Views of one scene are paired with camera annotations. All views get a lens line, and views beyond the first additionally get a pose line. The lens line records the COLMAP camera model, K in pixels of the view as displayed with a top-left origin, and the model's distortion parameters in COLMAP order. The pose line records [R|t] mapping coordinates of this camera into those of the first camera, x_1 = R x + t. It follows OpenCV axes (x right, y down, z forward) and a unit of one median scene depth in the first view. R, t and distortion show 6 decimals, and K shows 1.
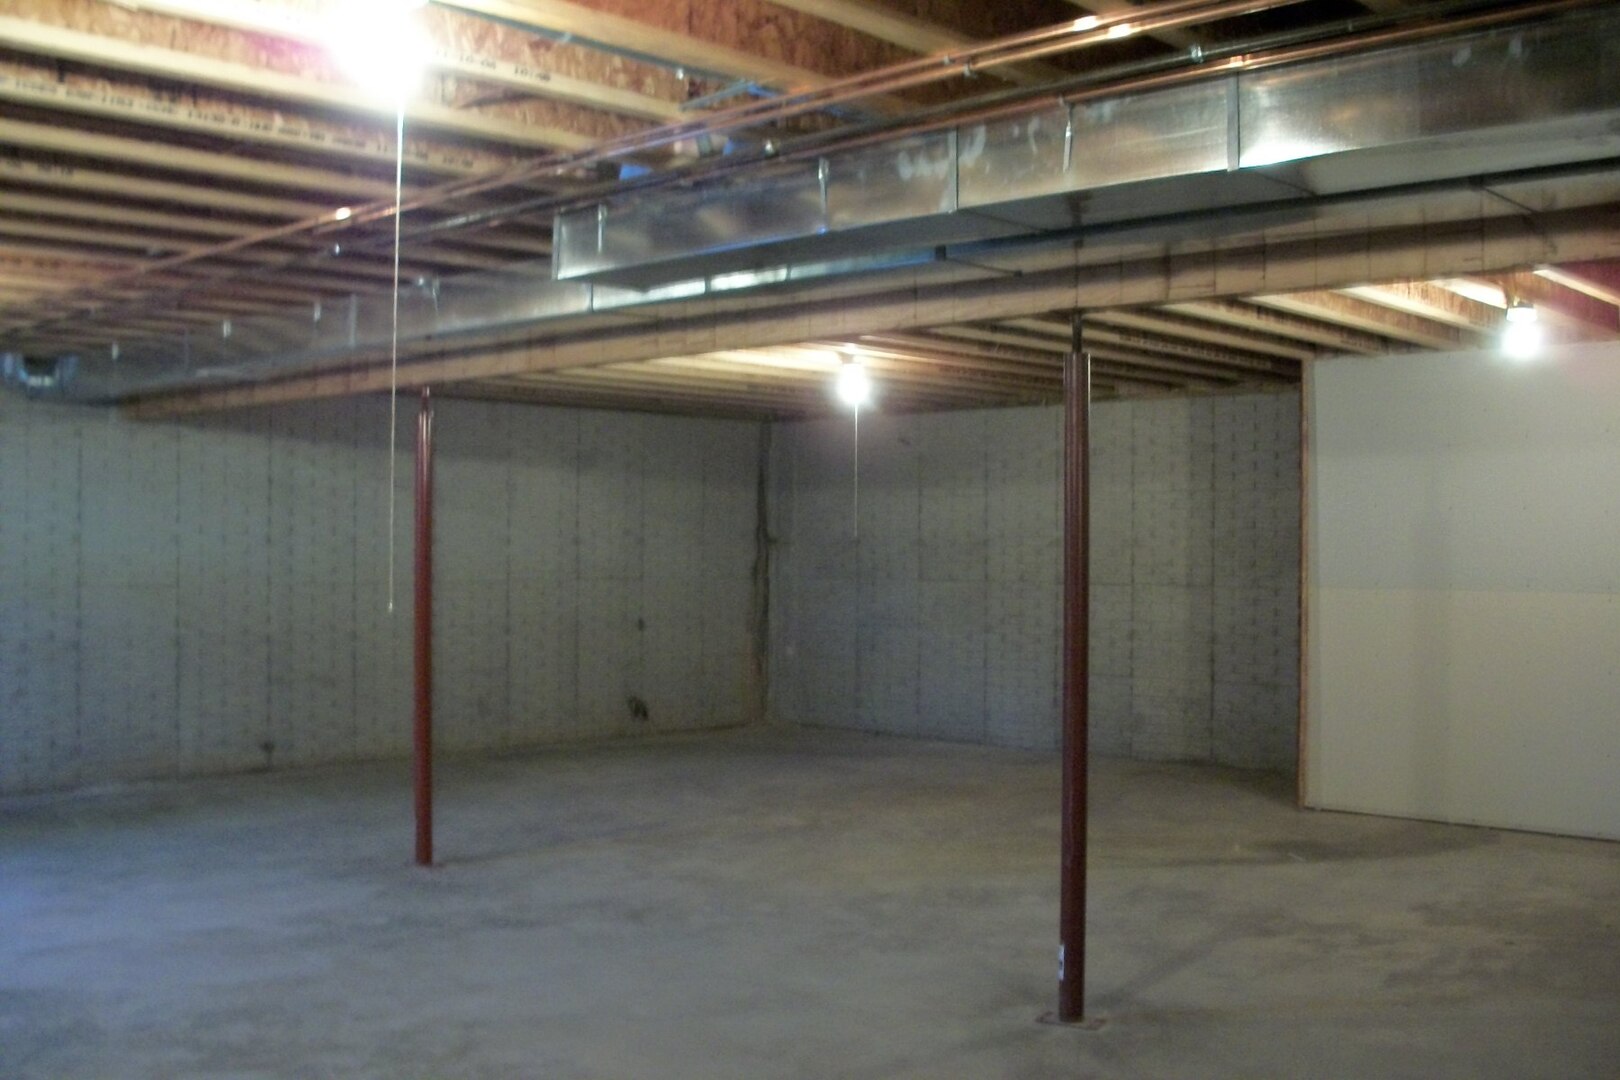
lens RADIAL K [[1653.5, 0, 810.0], [0, 1653.5, 540.0], [0, 0, 1]] dist [-0.226873, 0.225277]
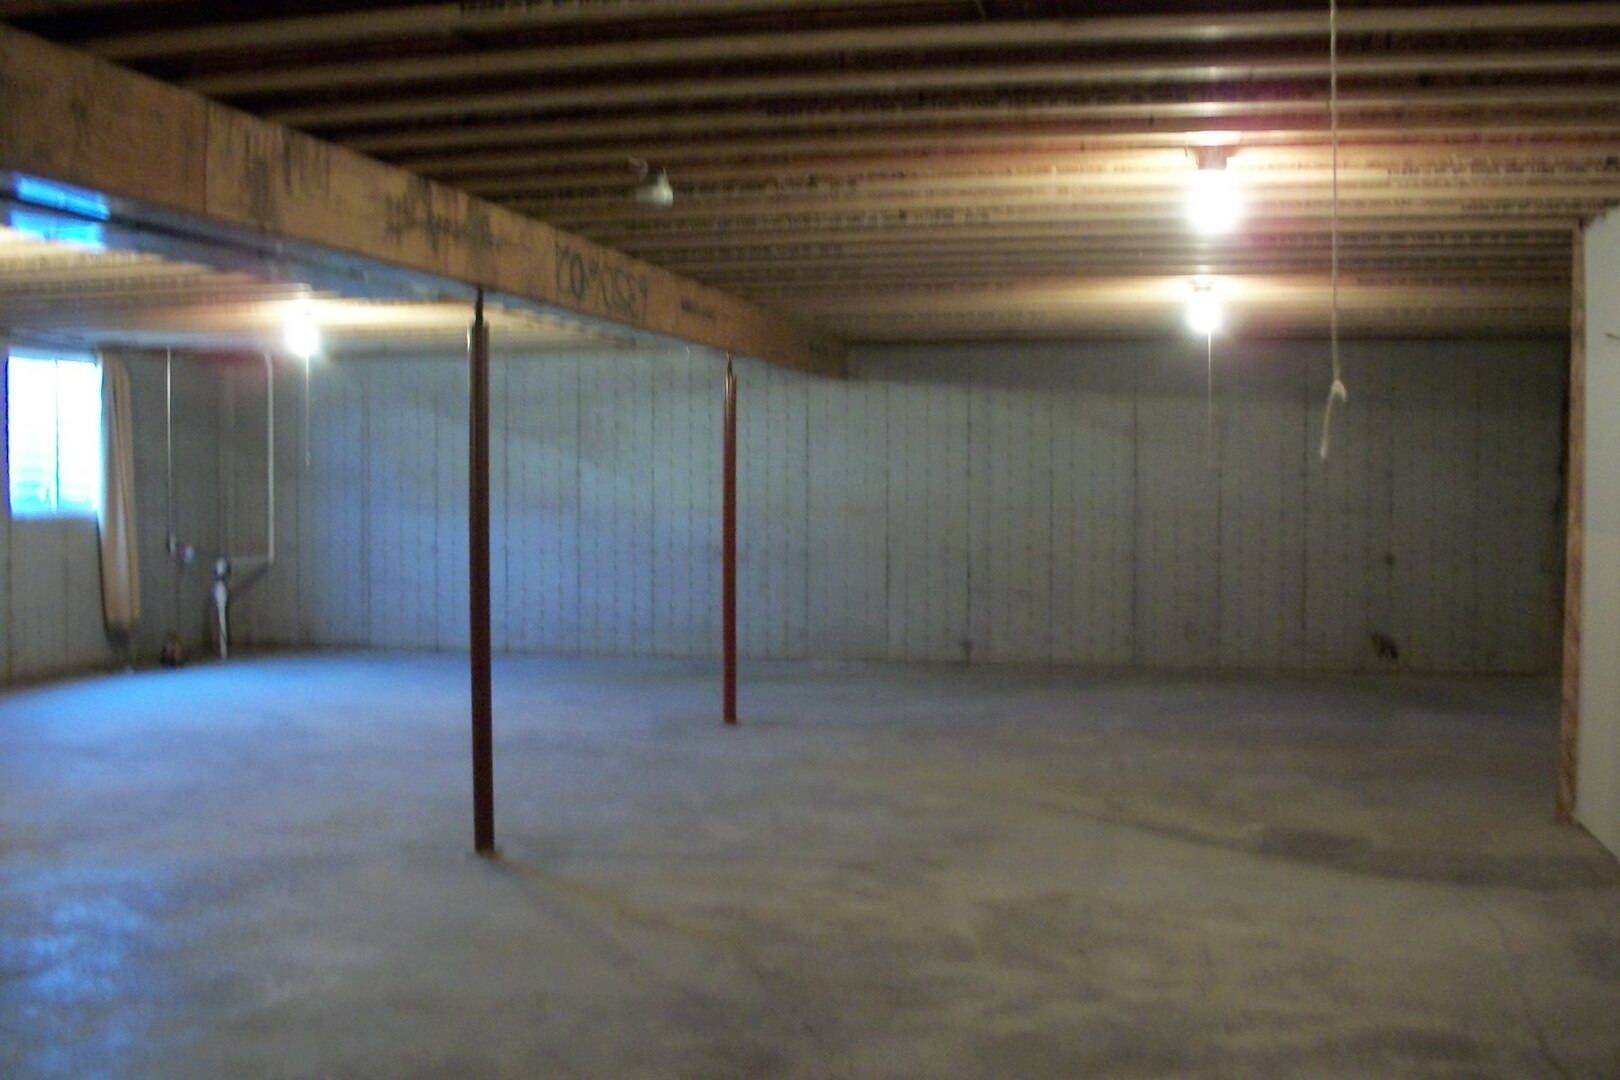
lens RADIAL K [[1653.5, 0, 810.0], [0, 1653.5, 540.0], [0, 0, 1]] dist [-0.226873, 0.225277]
pose [[0.507243, 0.026247, -0.861403, 0.662532], [0.003429, 0.999467, 0.032473, 0.008998], [0.861796, -0.019426, 0.506883, 0.274722]]
